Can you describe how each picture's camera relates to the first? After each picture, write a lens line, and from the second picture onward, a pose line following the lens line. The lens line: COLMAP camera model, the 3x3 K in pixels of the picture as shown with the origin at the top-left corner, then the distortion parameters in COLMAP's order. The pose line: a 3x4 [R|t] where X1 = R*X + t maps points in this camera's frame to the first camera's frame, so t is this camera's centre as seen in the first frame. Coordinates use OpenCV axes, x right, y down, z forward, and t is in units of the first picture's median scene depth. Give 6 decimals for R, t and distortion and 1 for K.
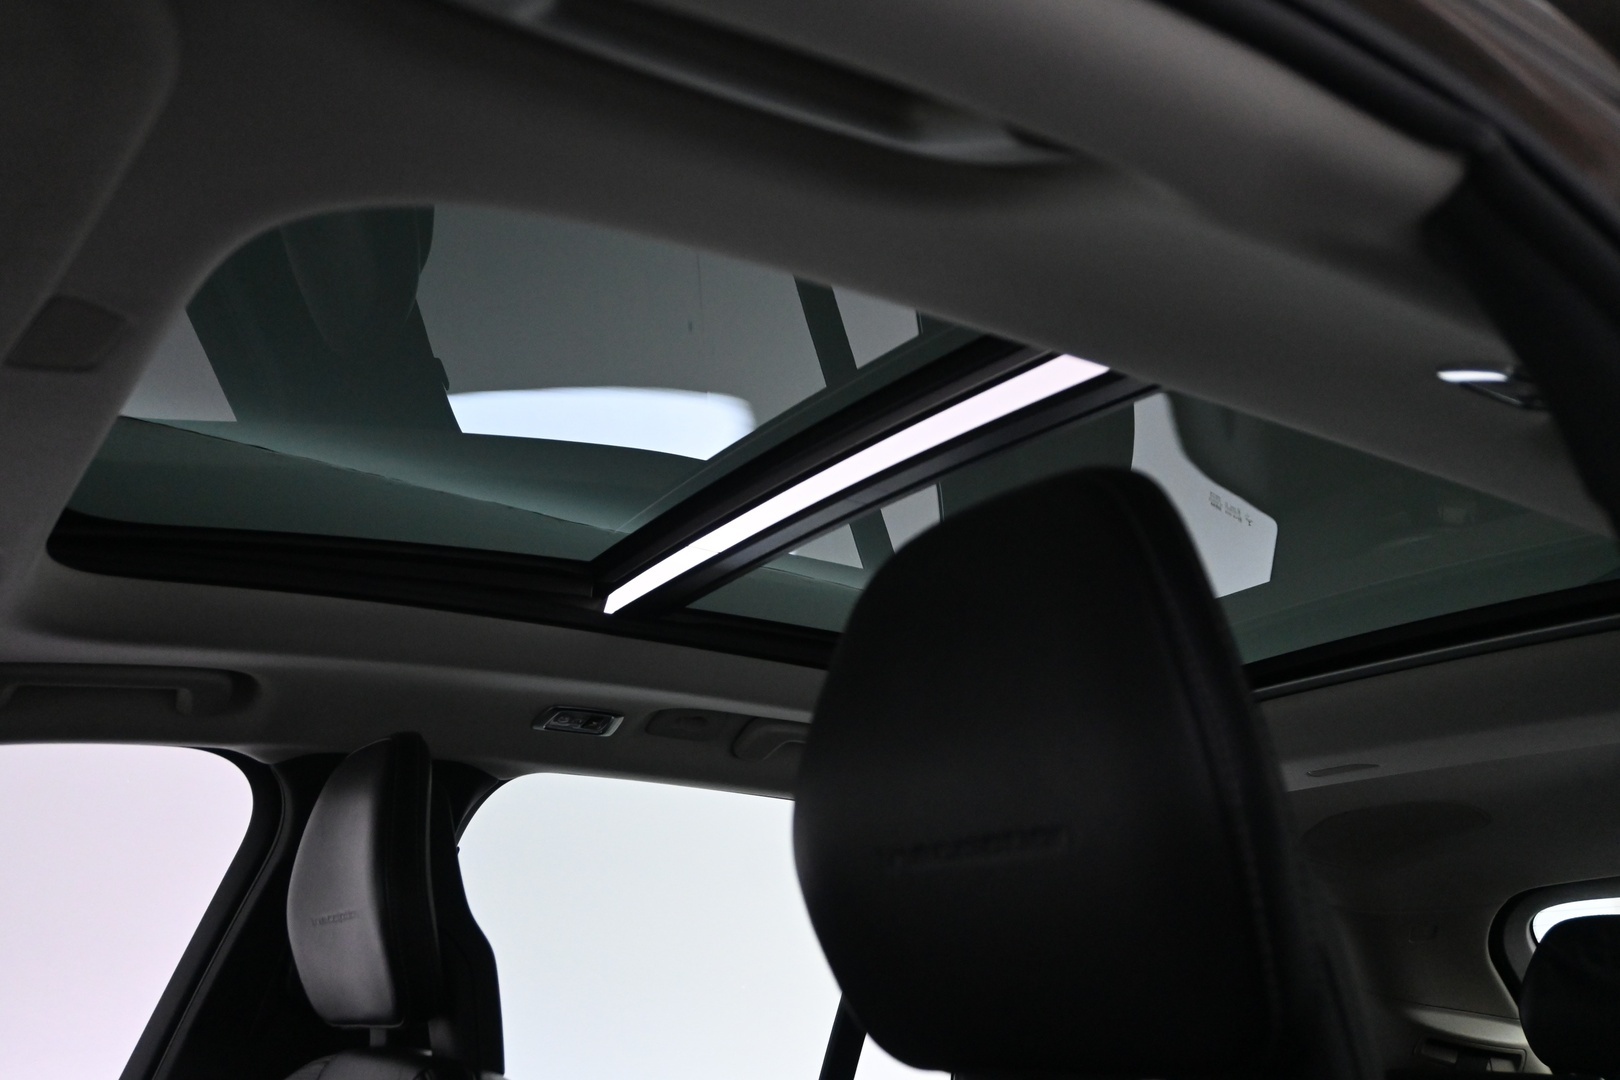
lens RADIAL K [[1478.5, 0, 809.1], [0, 1478.5, 536.0], [0, 0, 1]] dist [-0.019265, 0.000000]
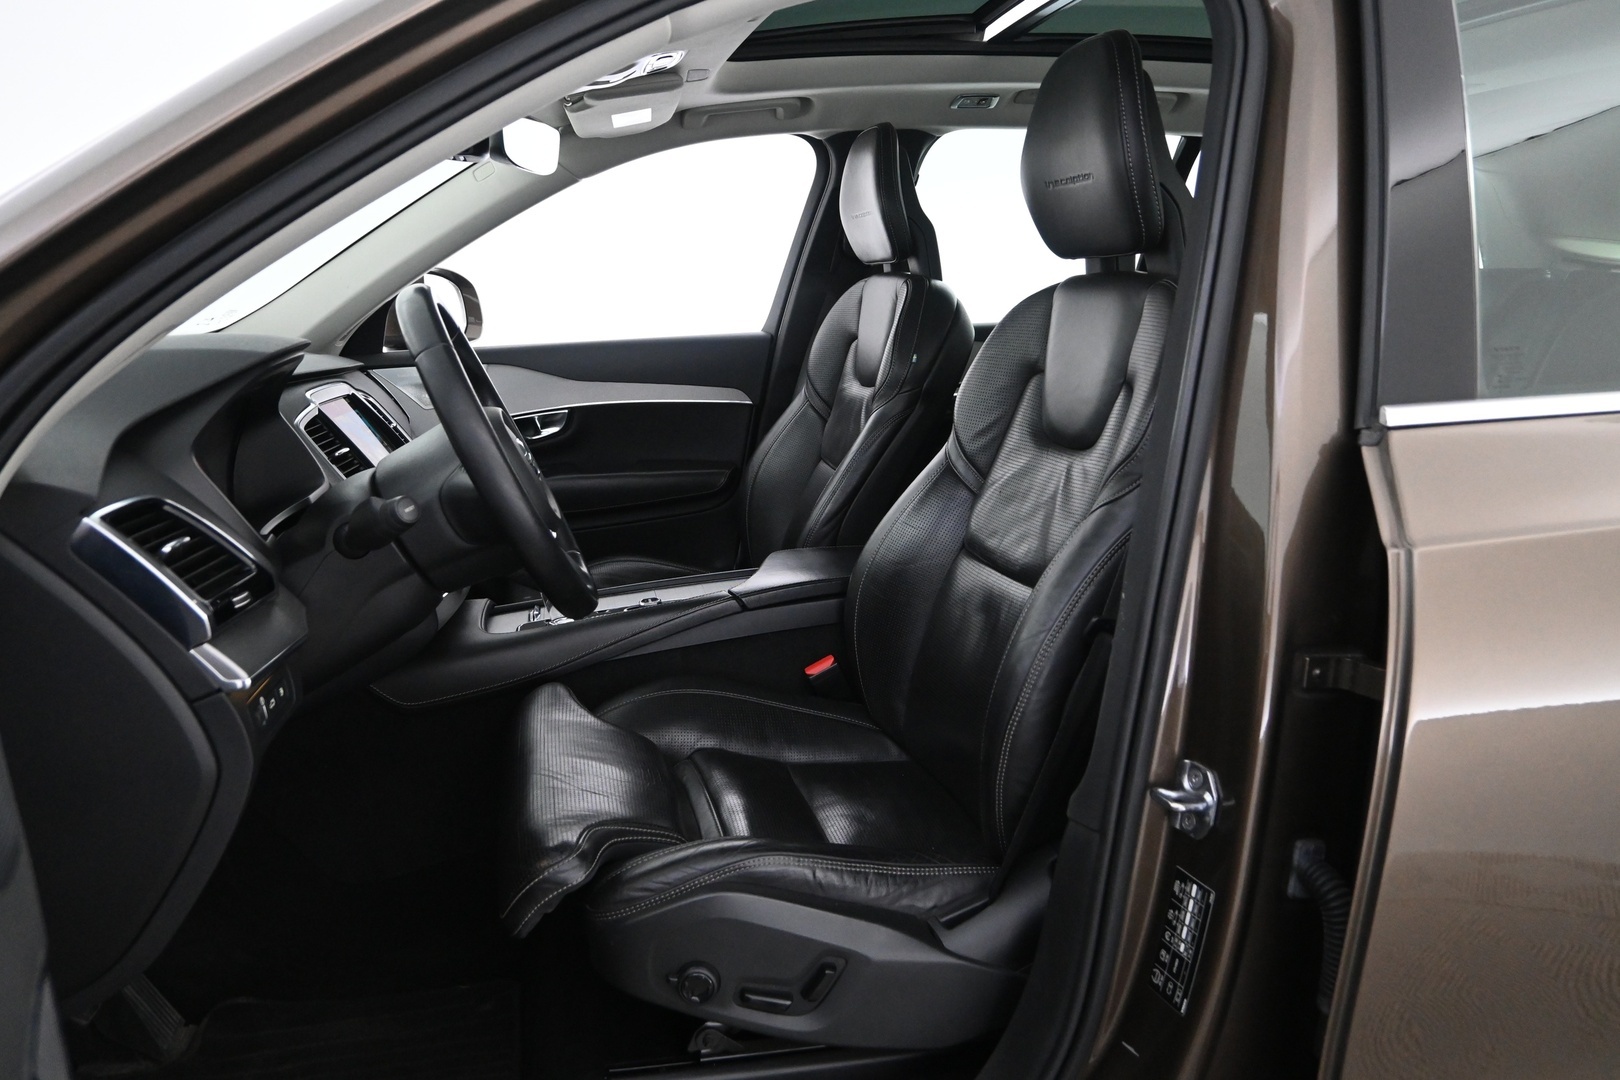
lens RADIAL K [[1204.7, 0, 813.0], [0, 1204.7, 535.6], [0, 0, 1]] dist [-0.013188, -0.000609]
pose [[0.941032, 0.038984, -0.336065, 0.199901], [0.134815, 0.867856, 0.478175, -0.166613], [0.310297, -0.495284, 0.811424, -0.618409]]
